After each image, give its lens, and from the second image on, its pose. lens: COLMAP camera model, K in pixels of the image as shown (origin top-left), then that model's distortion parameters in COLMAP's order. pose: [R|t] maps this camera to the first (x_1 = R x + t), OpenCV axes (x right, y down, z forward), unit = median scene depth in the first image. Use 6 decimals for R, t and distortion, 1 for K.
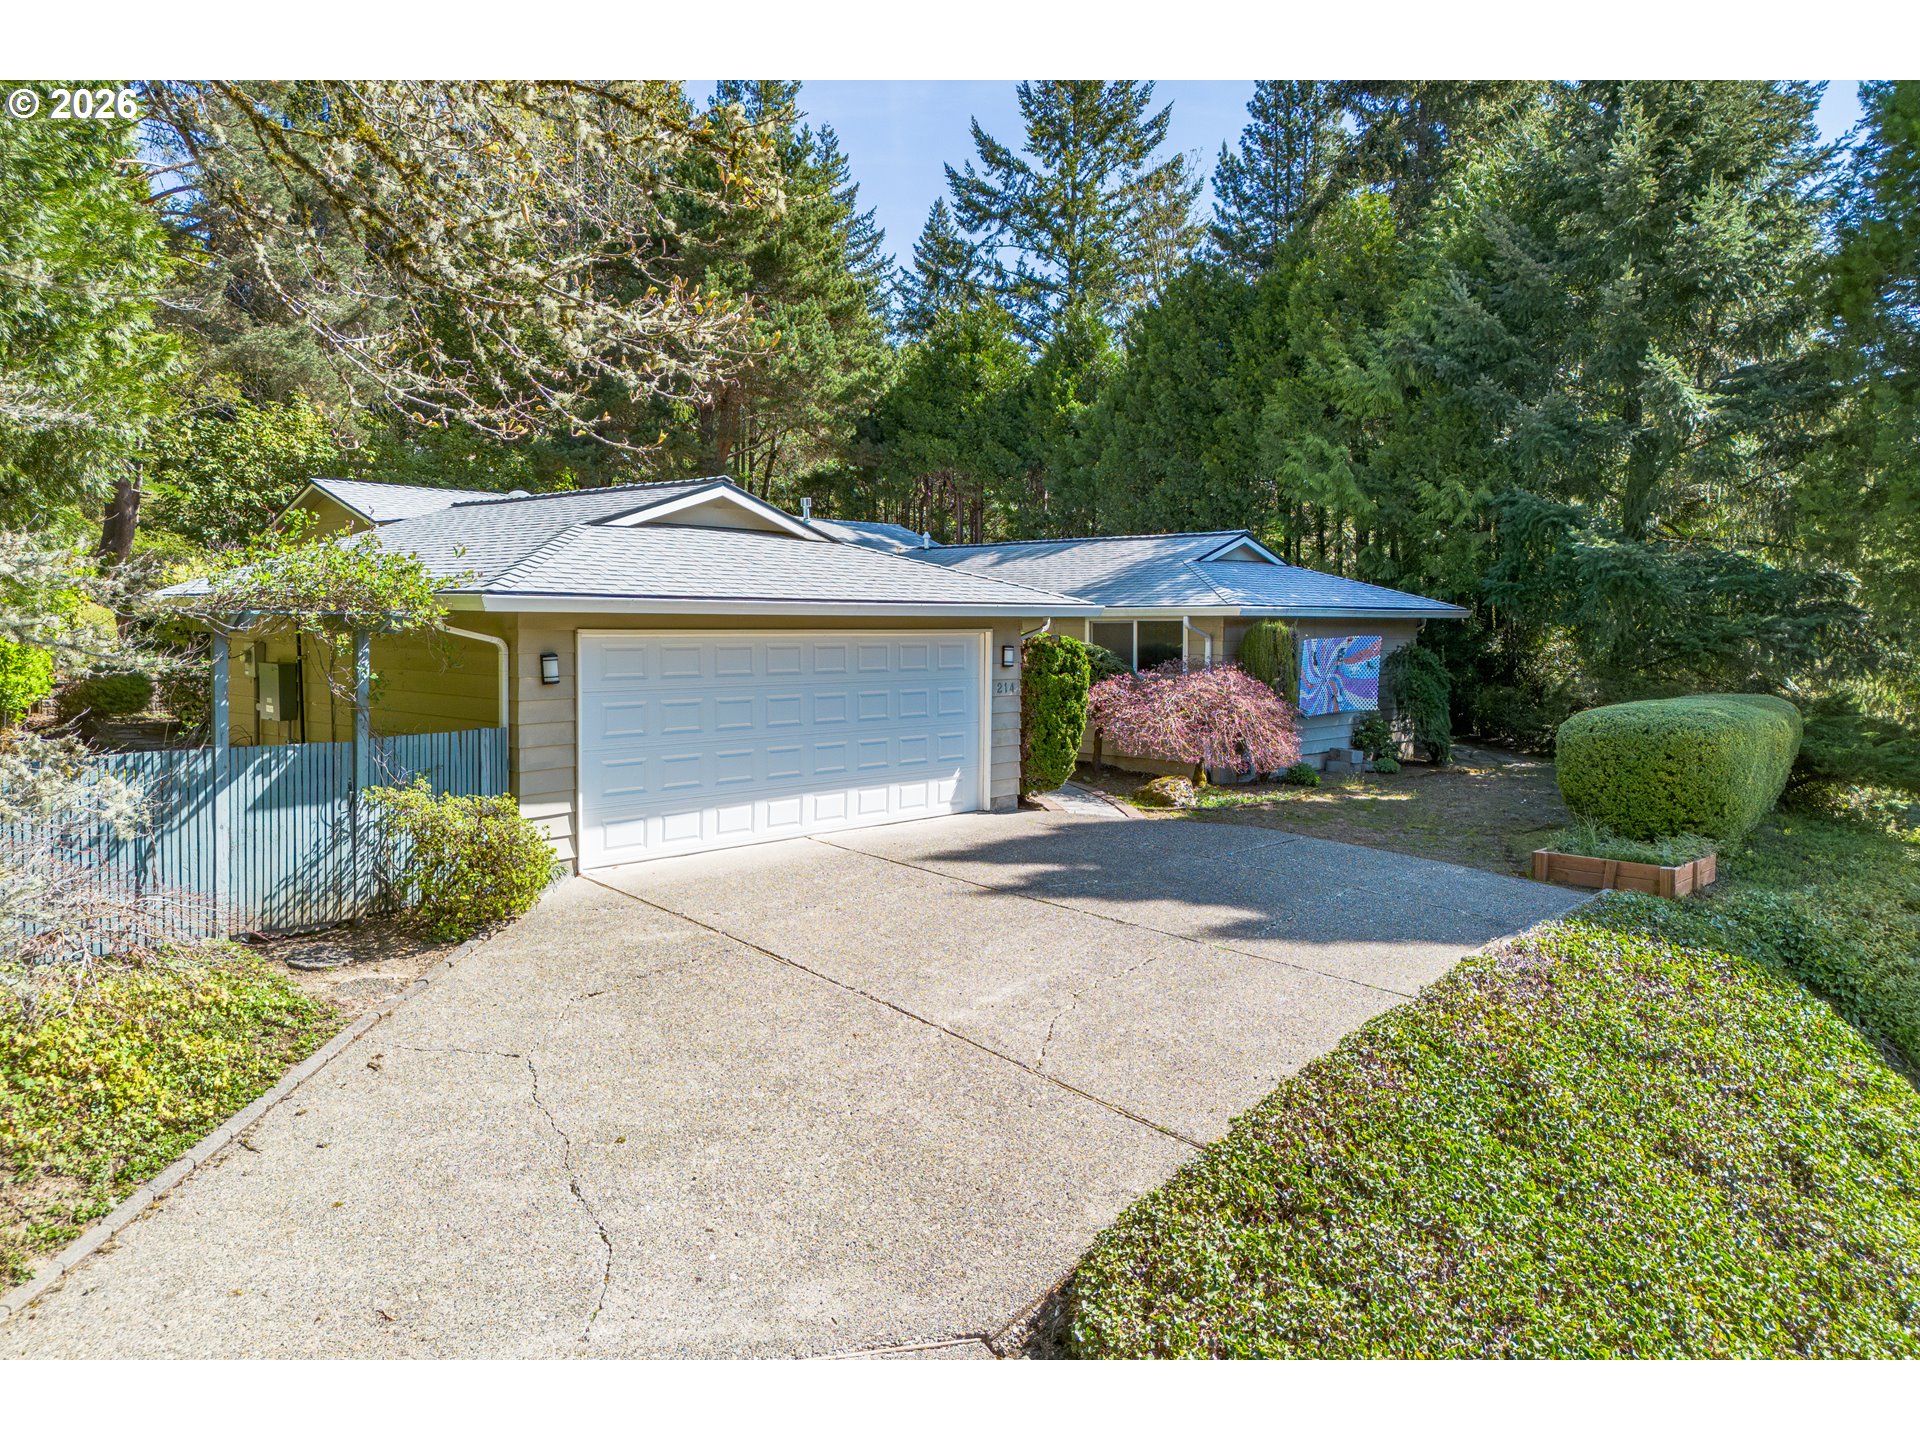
lens RADIAL K [[1168.7, 0, 960.0], [0, 1168.7, 720.0], [0, 0, 1]] dist [0.093110, -0.001451]
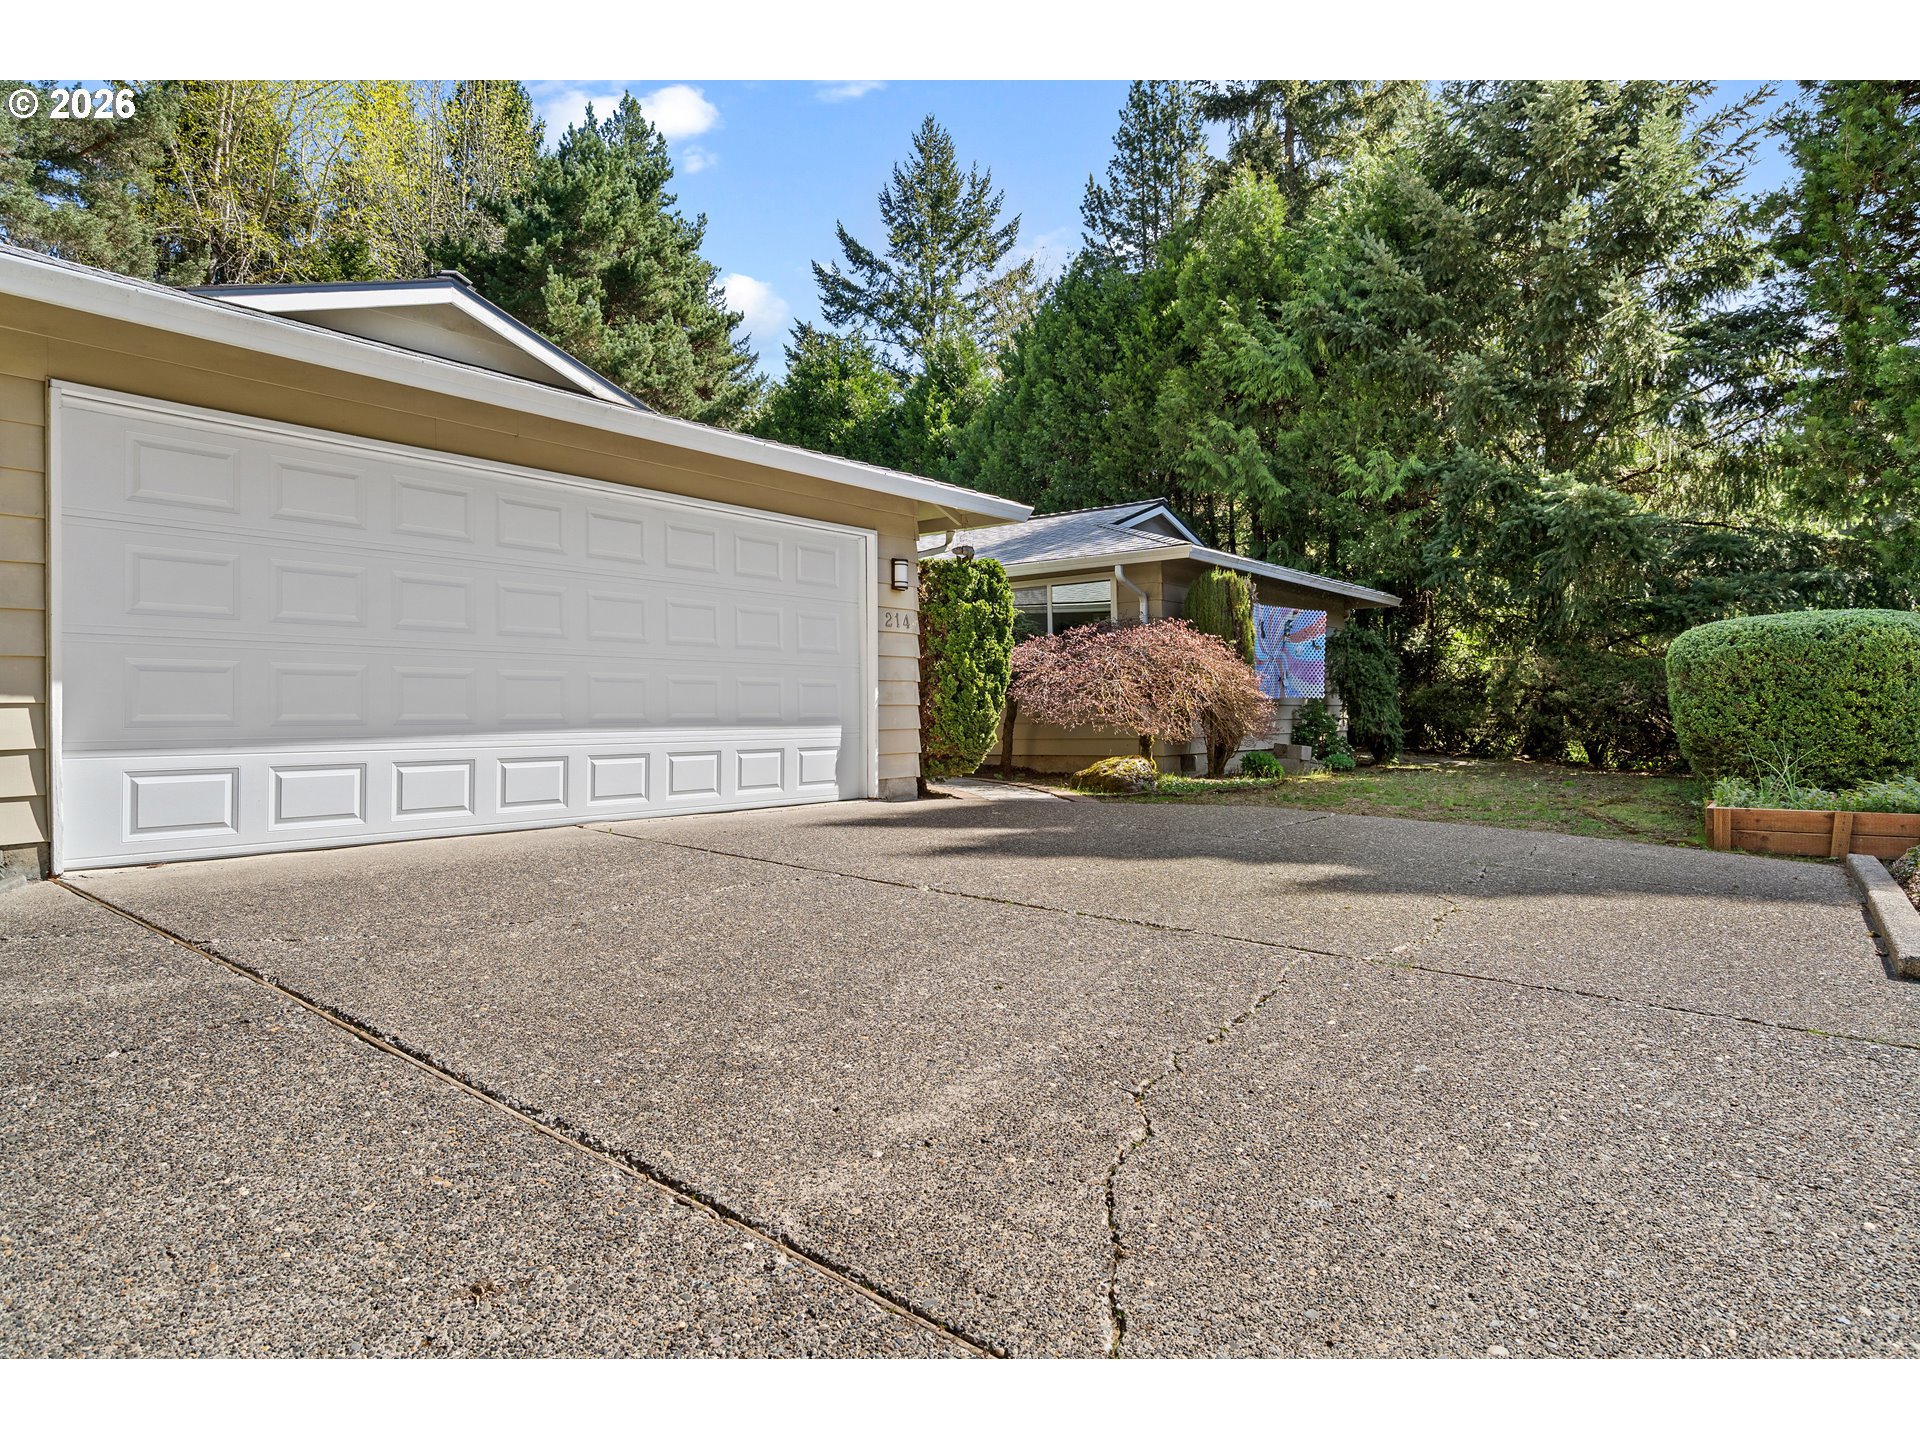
lens RADIAL K [[1076.2, 0, 960.0], [0, 1076.2, 720.0], [0, 0, 1]] dist [0.025420, 0.000701]
pose [[0.993089, -0.014416, 0.116476, 0.000247], [0.022342, 0.997501, -0.067033, 0.029126], [-0.115218, 0.069172, 0.990929, 0.141104]]
